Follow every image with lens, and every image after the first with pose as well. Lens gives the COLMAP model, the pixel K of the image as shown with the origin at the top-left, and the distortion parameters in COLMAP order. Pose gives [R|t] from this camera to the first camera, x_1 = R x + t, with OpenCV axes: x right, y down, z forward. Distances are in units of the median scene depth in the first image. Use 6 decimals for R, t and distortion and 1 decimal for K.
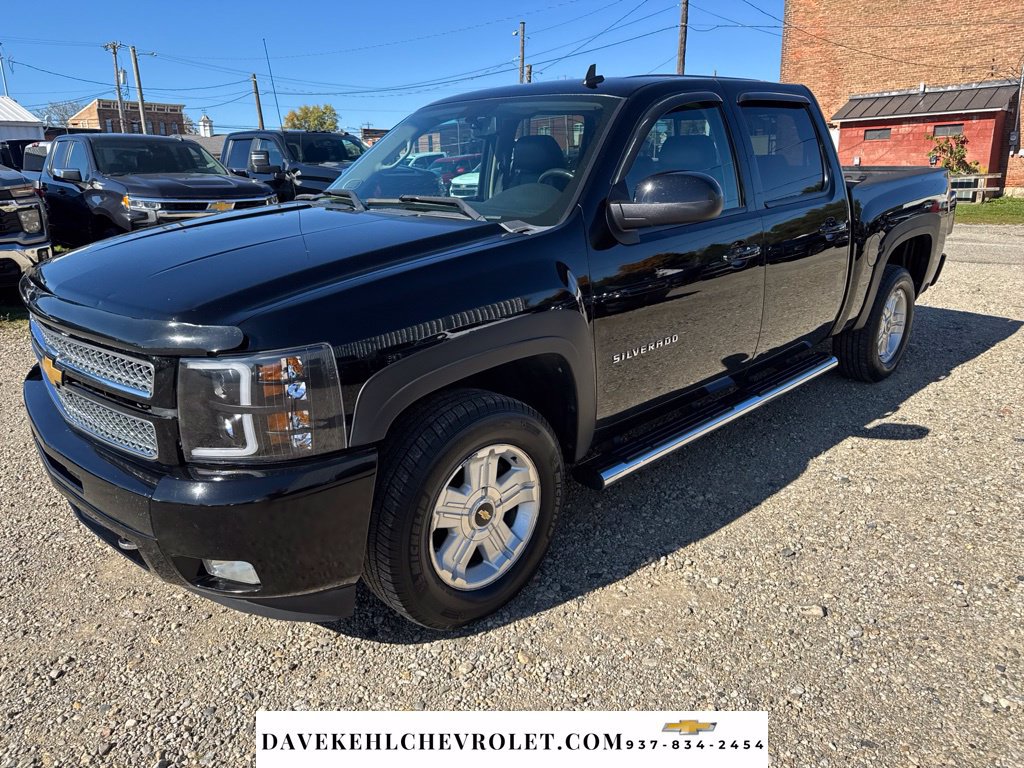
lens RADIAL K [[751.1, 0, 513.3], [0, 751.1, 376.7], [0, 0, 1]] dist [0.001638, -0.004781]
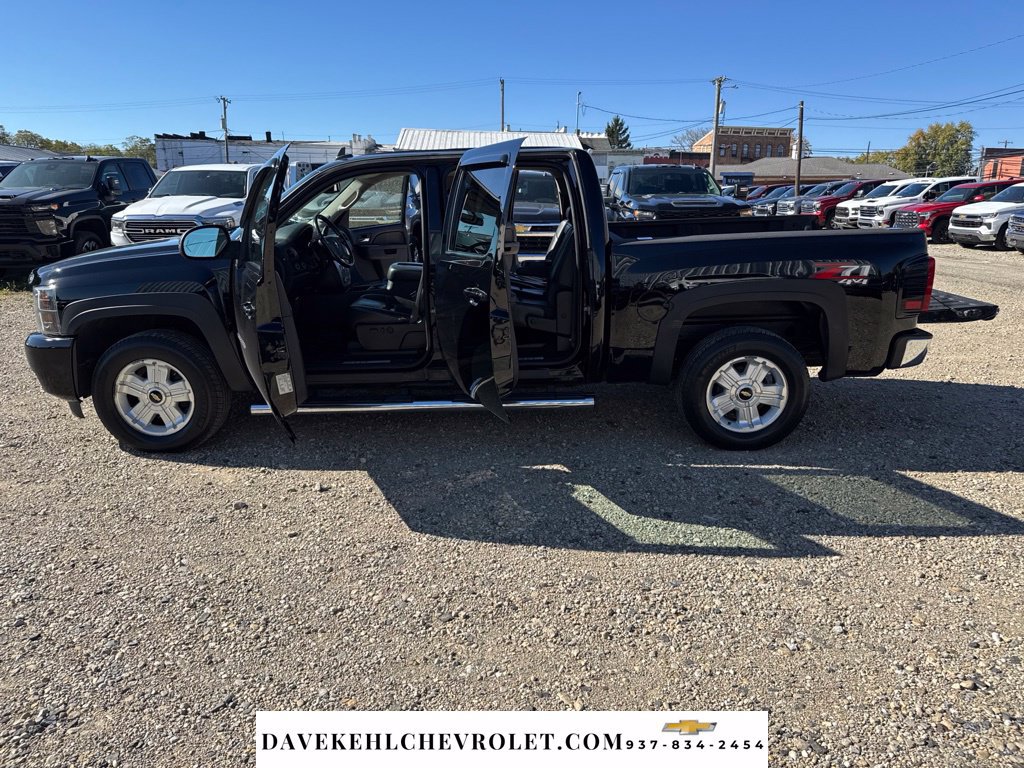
lens RADIAL K [[752.0, 0, 518.1], [0, 752.0, 394.2], [0, 0, 1]] dist [0.030322, -0.039079]
pose [[0.692952, 0.207054, -0.690613, 1.840939], [-0.209263, 0.974401, 0.082165, -0.163832], [0.689947, 0.087584, 0.718542, 0.255685]]
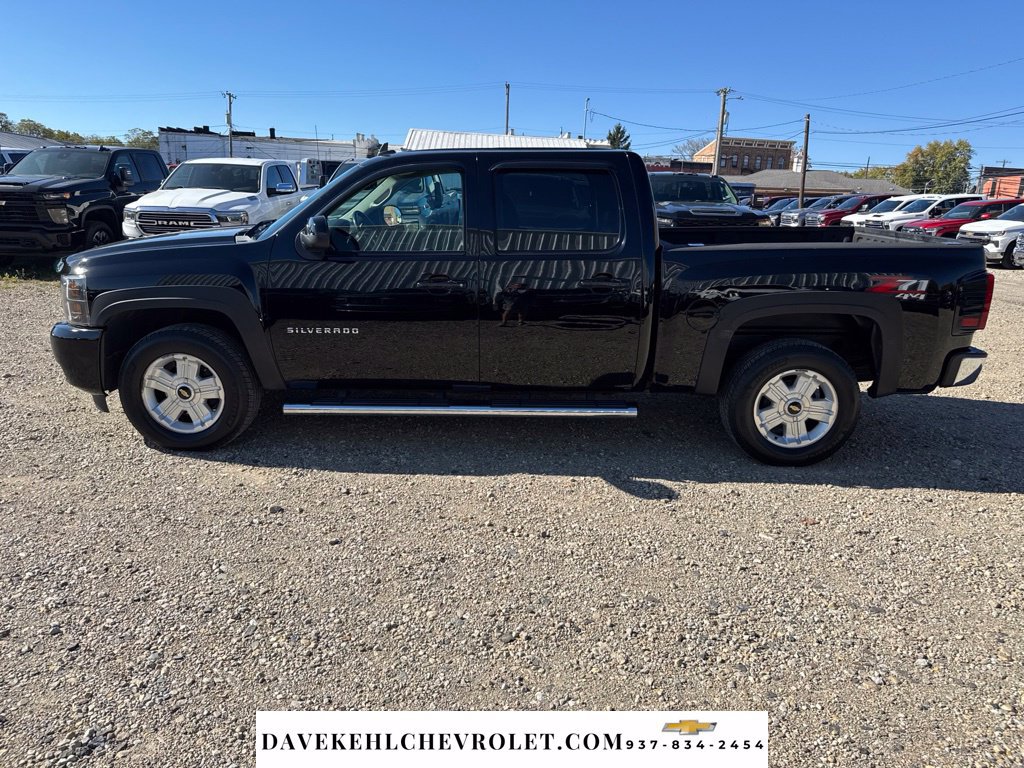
lens RADIAL K [[751.1, 0, 512.0], [0, 751.1, 384.0], [0, 0, 1]] dist [0.029703, -0.041179]
pose [[0.689957, 0.215840, -0.690922, 1.716024], [-0.238731, 0.968955, 0.064298, -0.140402], [0.683350, 0.120582, 0.720064, 0.214475]]
